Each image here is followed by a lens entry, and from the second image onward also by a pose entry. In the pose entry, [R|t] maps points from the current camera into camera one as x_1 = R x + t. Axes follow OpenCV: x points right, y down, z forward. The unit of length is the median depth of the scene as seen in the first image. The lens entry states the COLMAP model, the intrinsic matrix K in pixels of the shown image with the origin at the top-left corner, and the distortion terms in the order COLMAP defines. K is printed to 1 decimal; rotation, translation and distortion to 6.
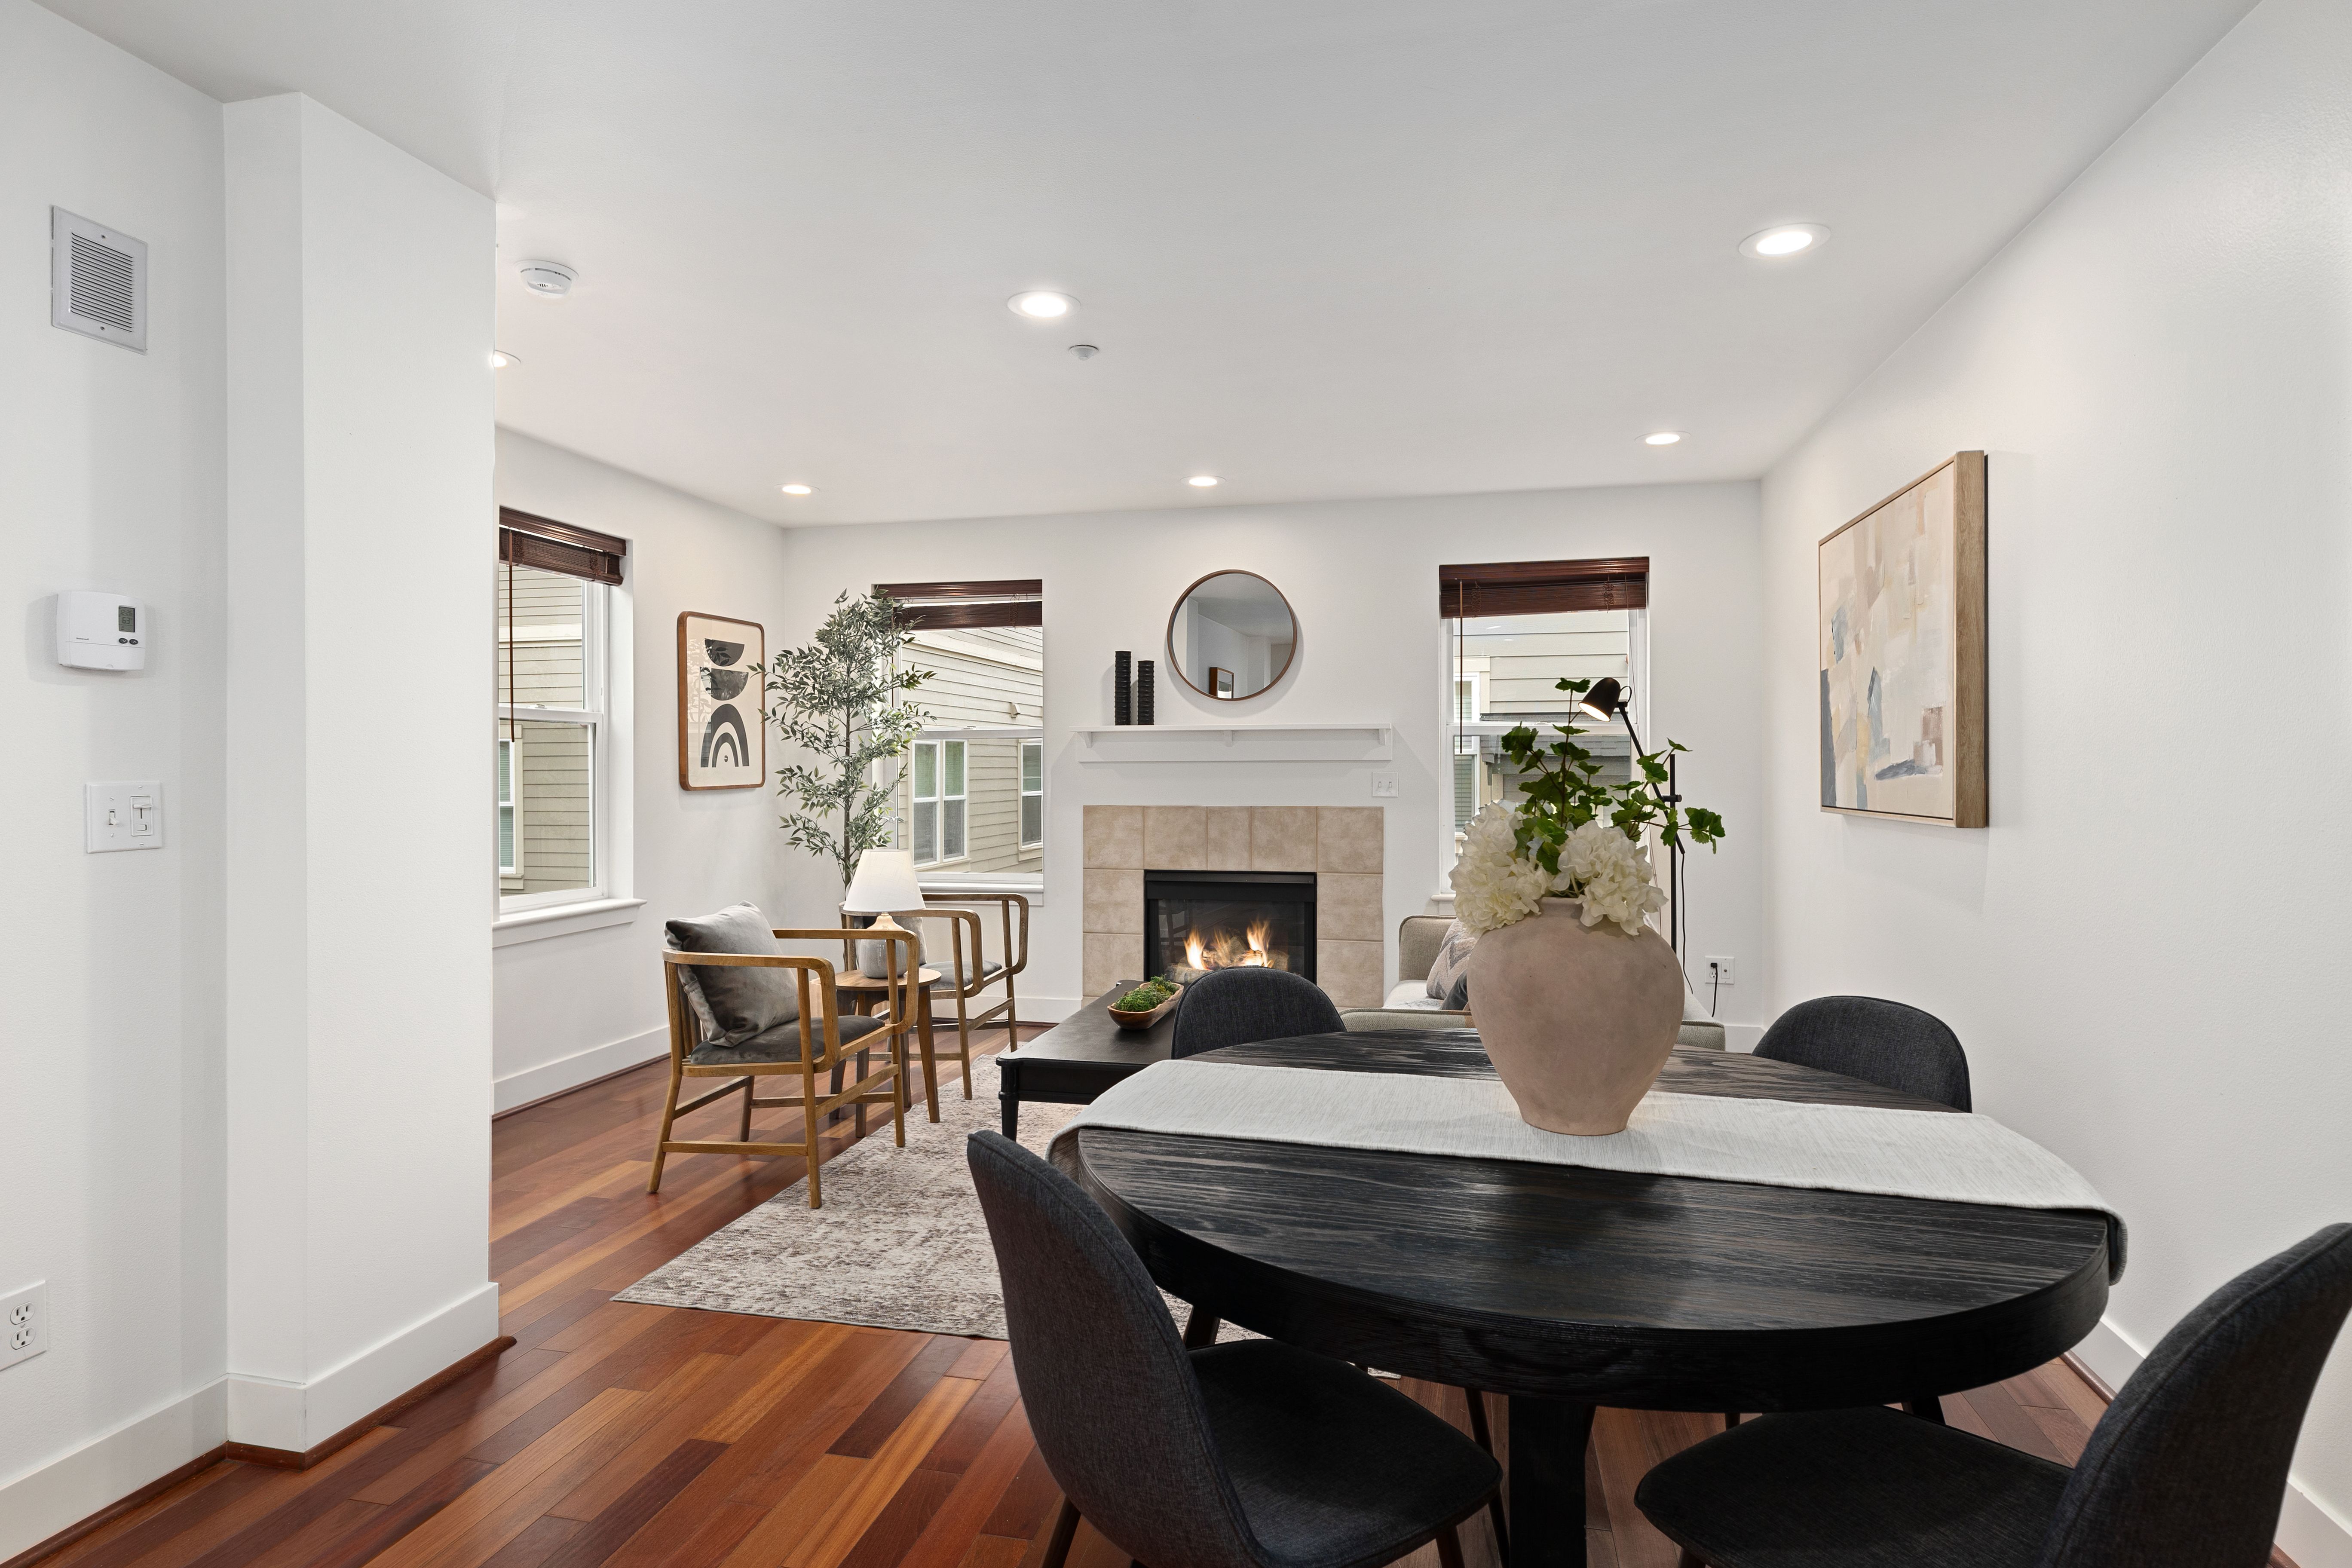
lens RADIAL K [[1248.4, 0, 1175.4], [0, 1248.4, 766.9], [0, 0, 1]] dist [0.001139, 0.000071]
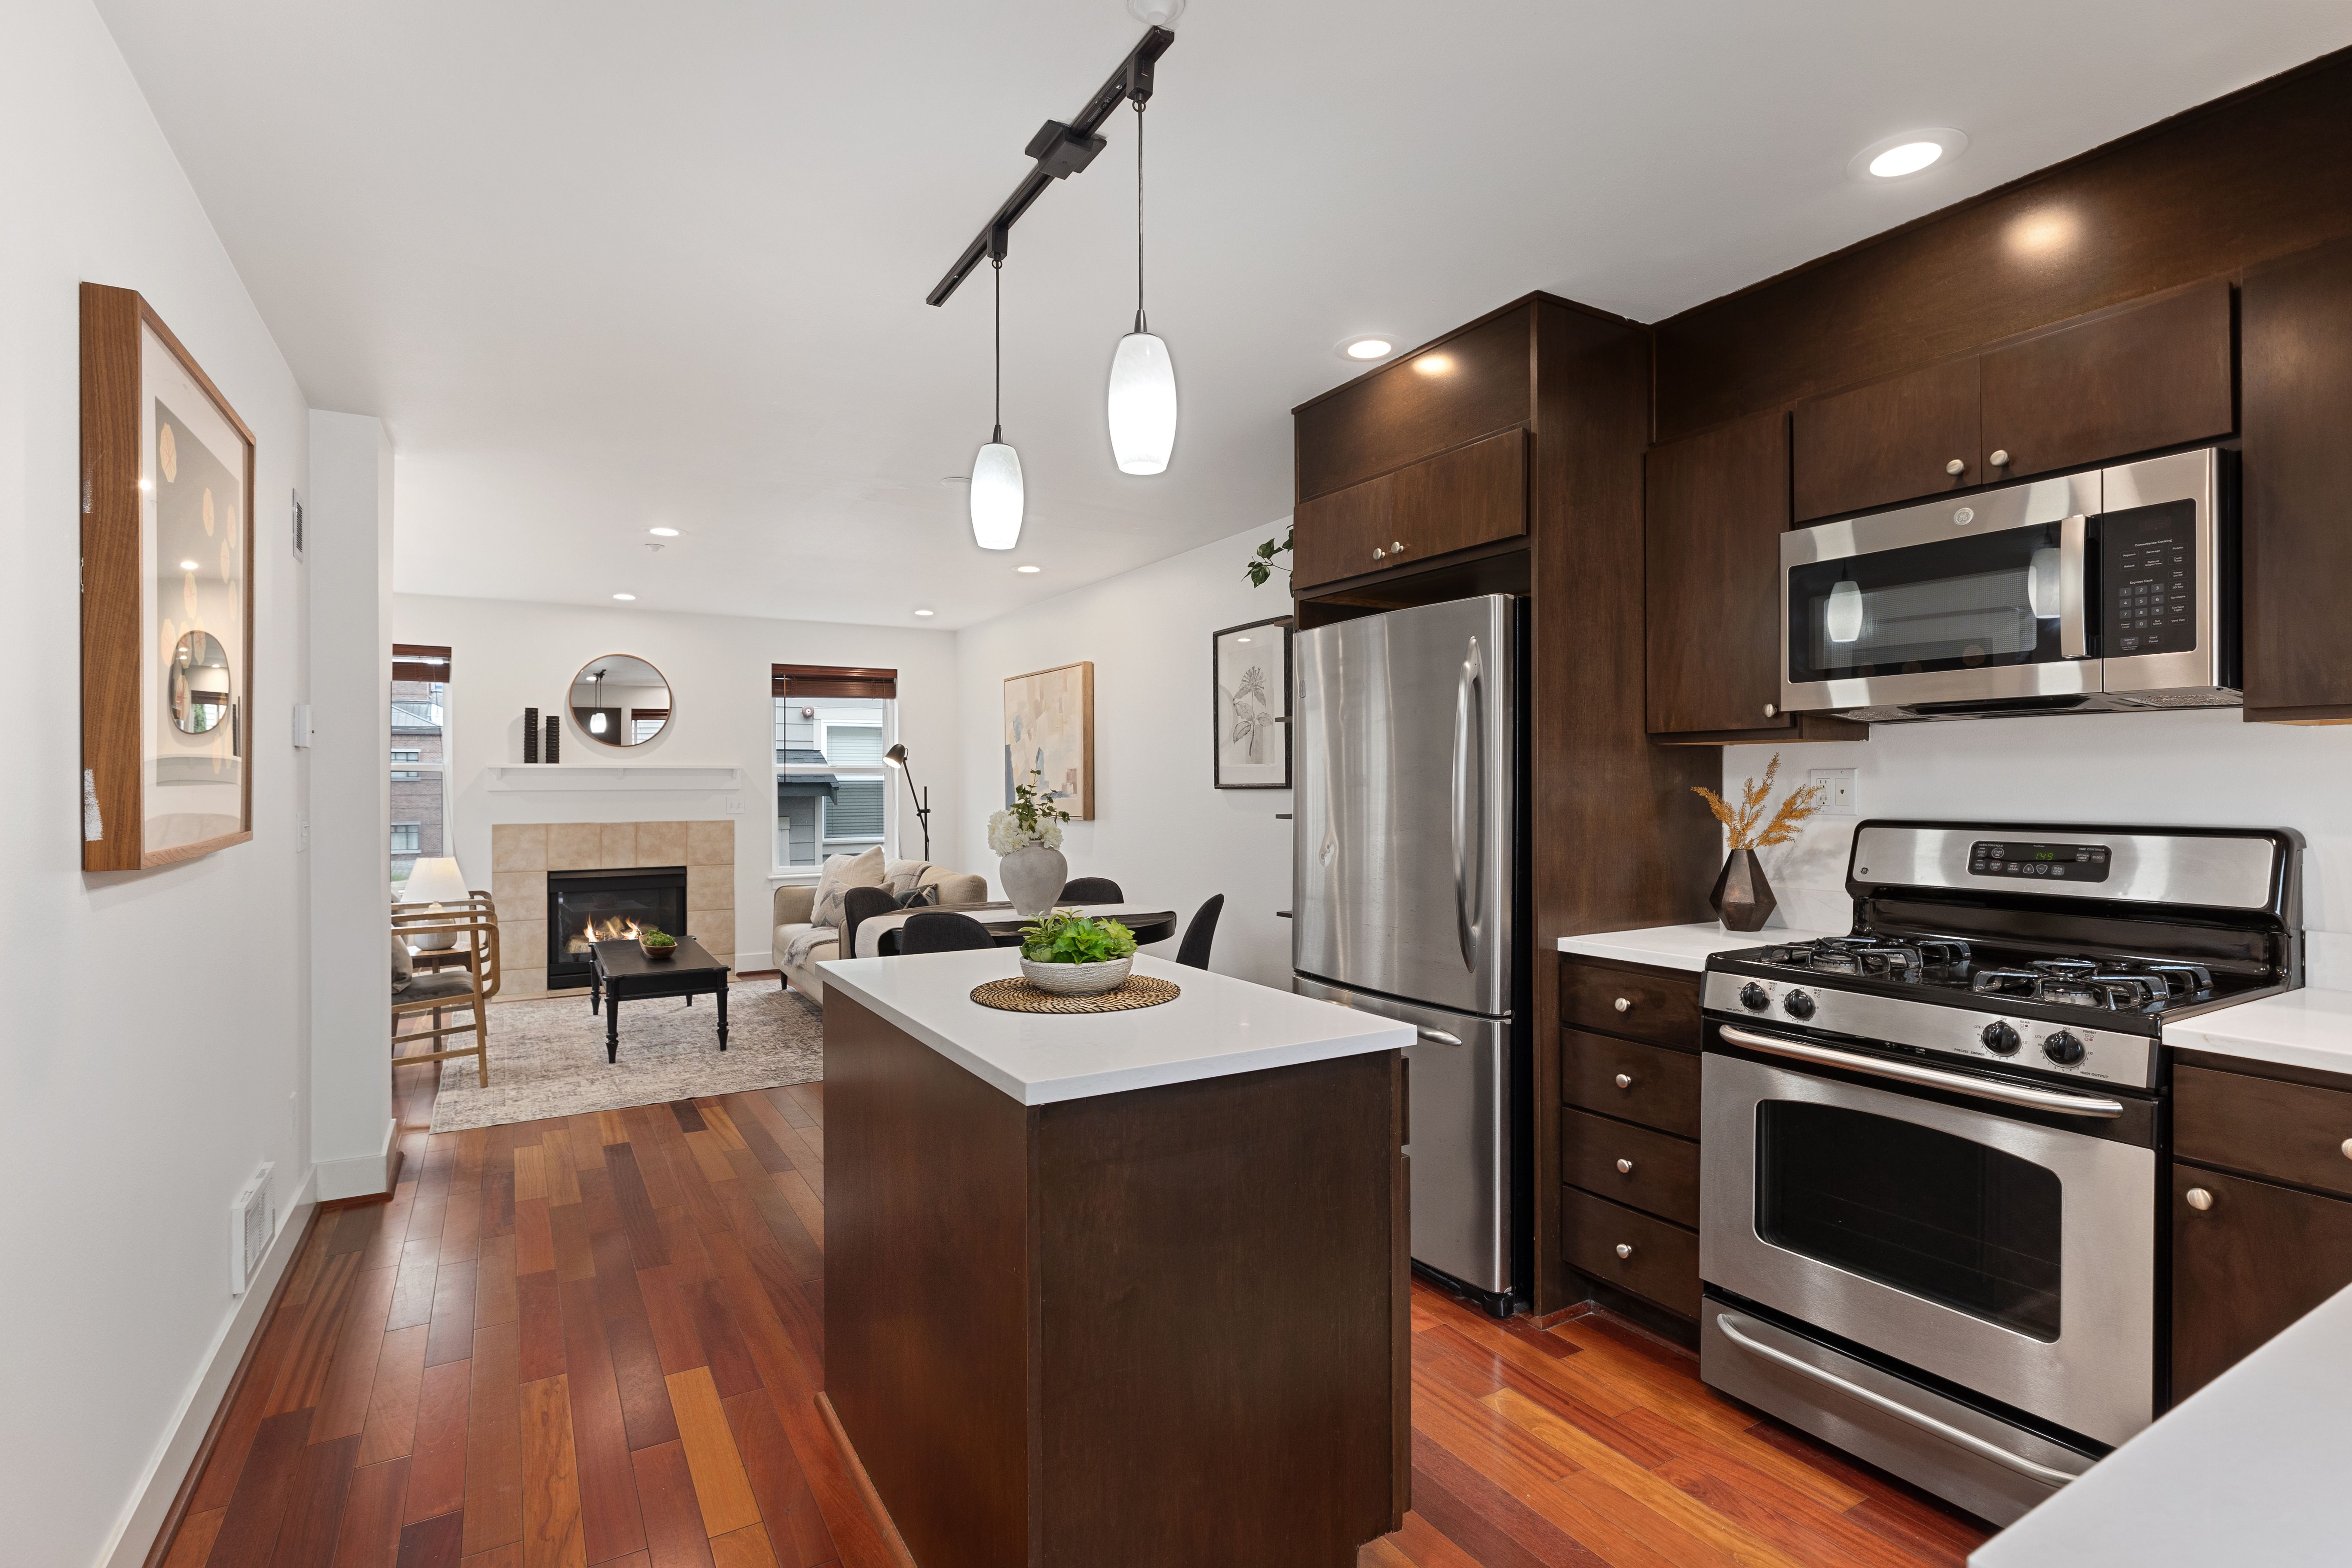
lens RADIAL K [[1132.4, 0, 1179.9], [0, 1132.4, 787.7], [0, 0, 1]] dist [-0.000576, -0.000211]
pose [[0.723354, -0.001804, 0.690475, -0.390184], [0.001155, 0.999998, 0.001403, -0.008606], [-0.690476, -0.000217, 0.723355, -0.365163]]
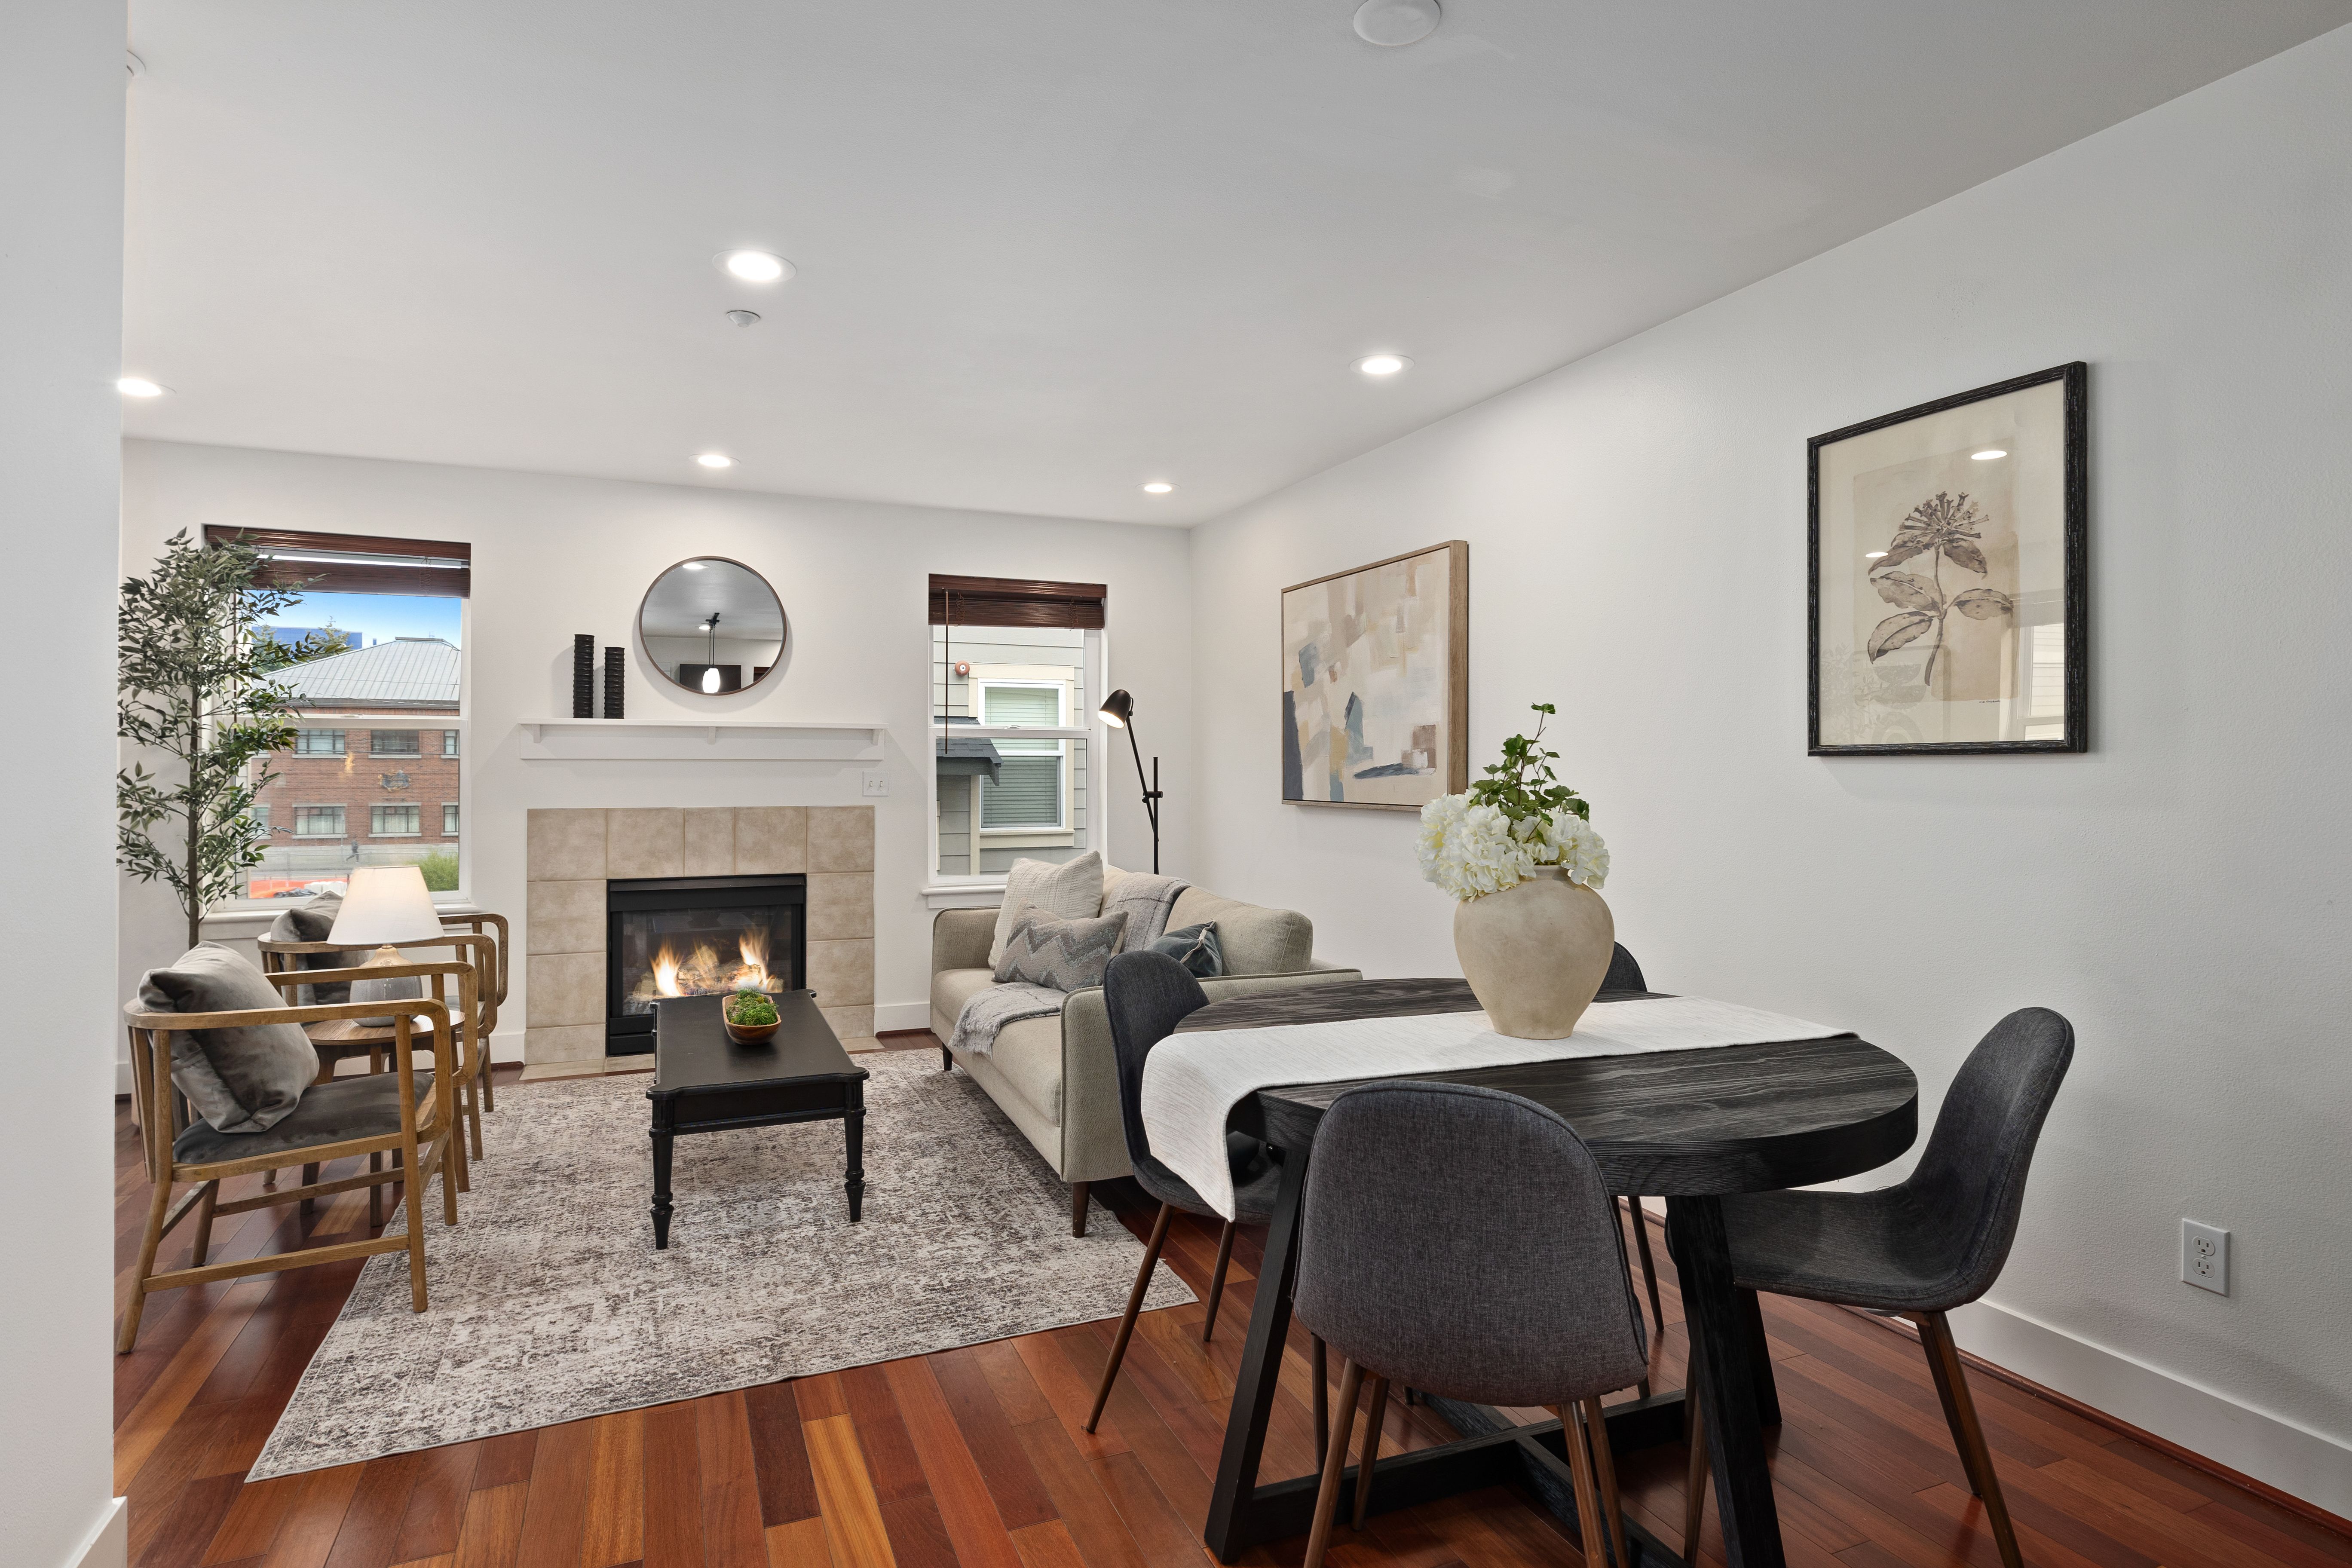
lens RADIAL K [[1229.4, 0, 1175.8], [0, 1229.4, 770.5], [0, 0, 1]] dist [-0.000452, -0.000117]
pose [[0.807892, 0.003265, 0.589322, -0.225589], [-0.004991, 0.999987, 0.001301, 0.000728], [-0.589309, -0.003992, 0.807898, 0.046005]]
